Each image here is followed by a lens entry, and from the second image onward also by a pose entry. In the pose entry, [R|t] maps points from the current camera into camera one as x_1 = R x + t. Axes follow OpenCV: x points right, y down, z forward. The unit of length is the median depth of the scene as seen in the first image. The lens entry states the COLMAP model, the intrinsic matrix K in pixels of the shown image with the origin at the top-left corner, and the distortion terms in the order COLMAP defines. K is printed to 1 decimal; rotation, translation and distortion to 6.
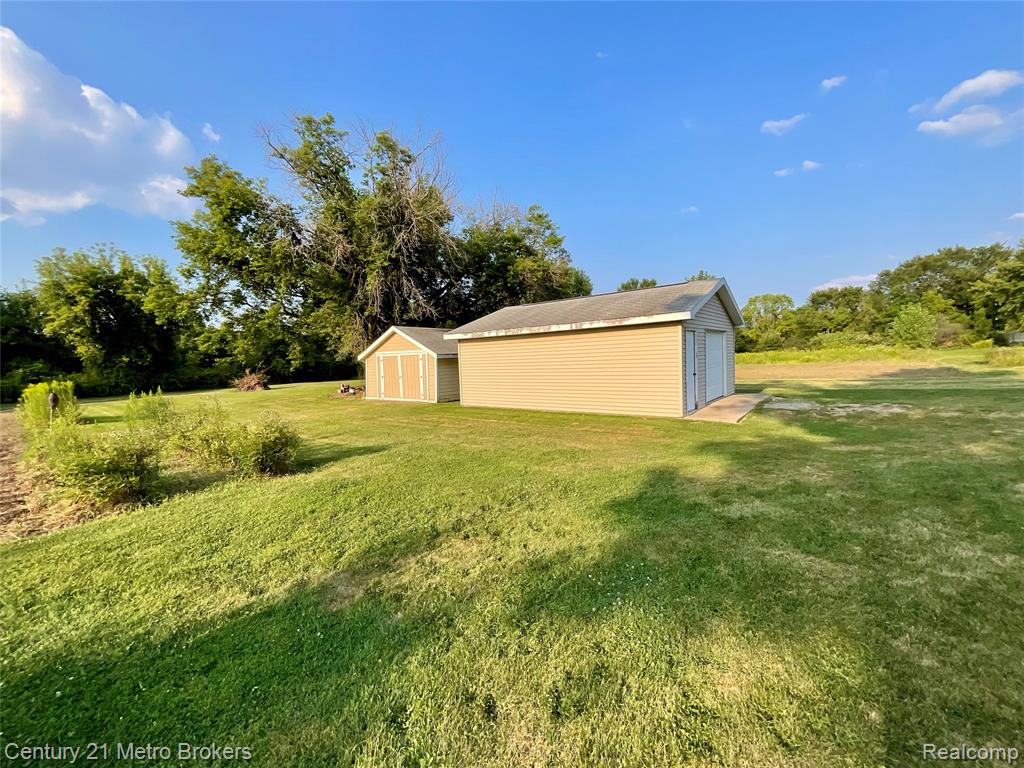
lens RADIAL K [[414.1, 0, 511.4], [0, 414.1, 382.1], [0, 0, 1]] dist [-0.000957, -0.000003]
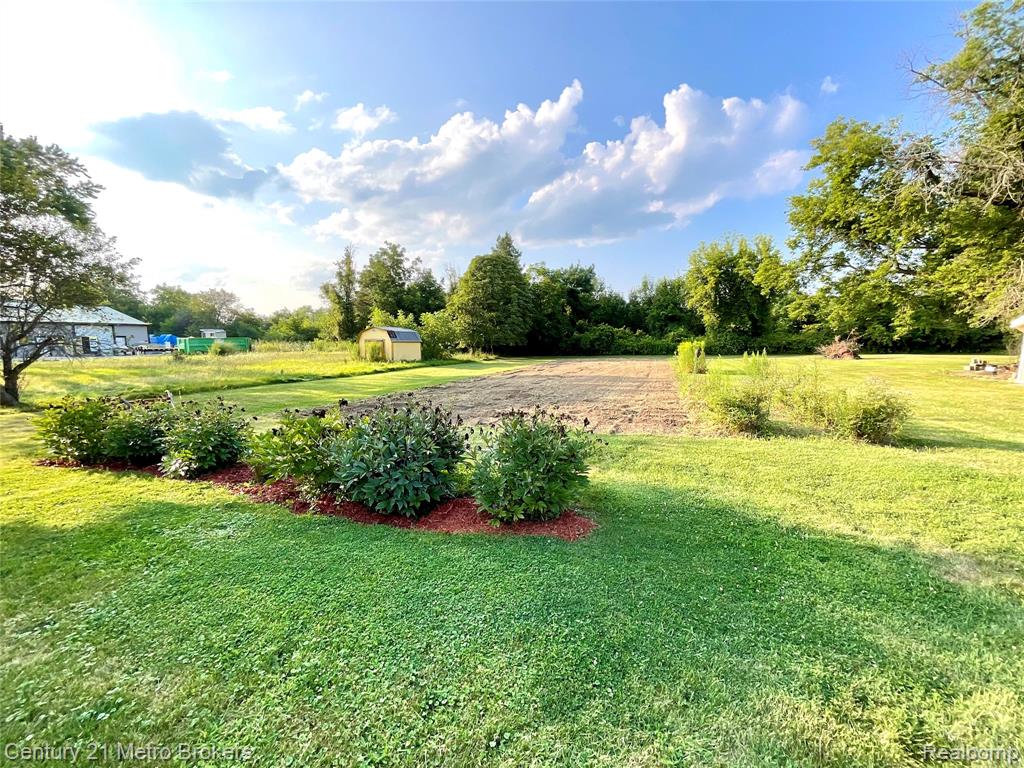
lens RADIAL K [[414.1, 0, 512.4], [0, 414.1, 385.2], [0, 0, 1]] dist [-0.000957, -0.000003]
pose [[0.342111, 0.133512, -0.930126, 0.009435], [-0.052475, 0.991024, 0.122953, 0.003990], [0.938193, 0.006745, 0.346046, -0.046039]]
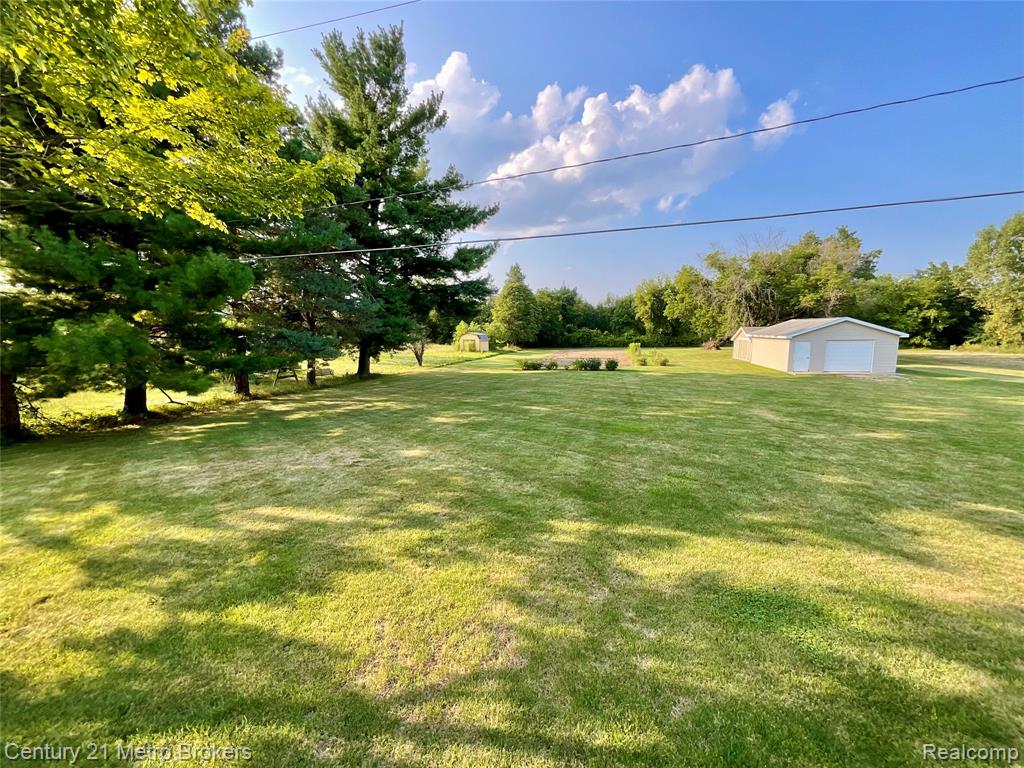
lens RADIAL K [[414.1, 0, 504.2], [0, 414.1, 386.4], [0, 0, 1]] dist [-0.000957, -0.000003]
pose [[0.416890, 0.158929, -0.894955, 0.810014], [-0.057553, 0.987235, 0.148507, -0.049704], [0.907133, -0.010404, 0.420715, -0.747581]]
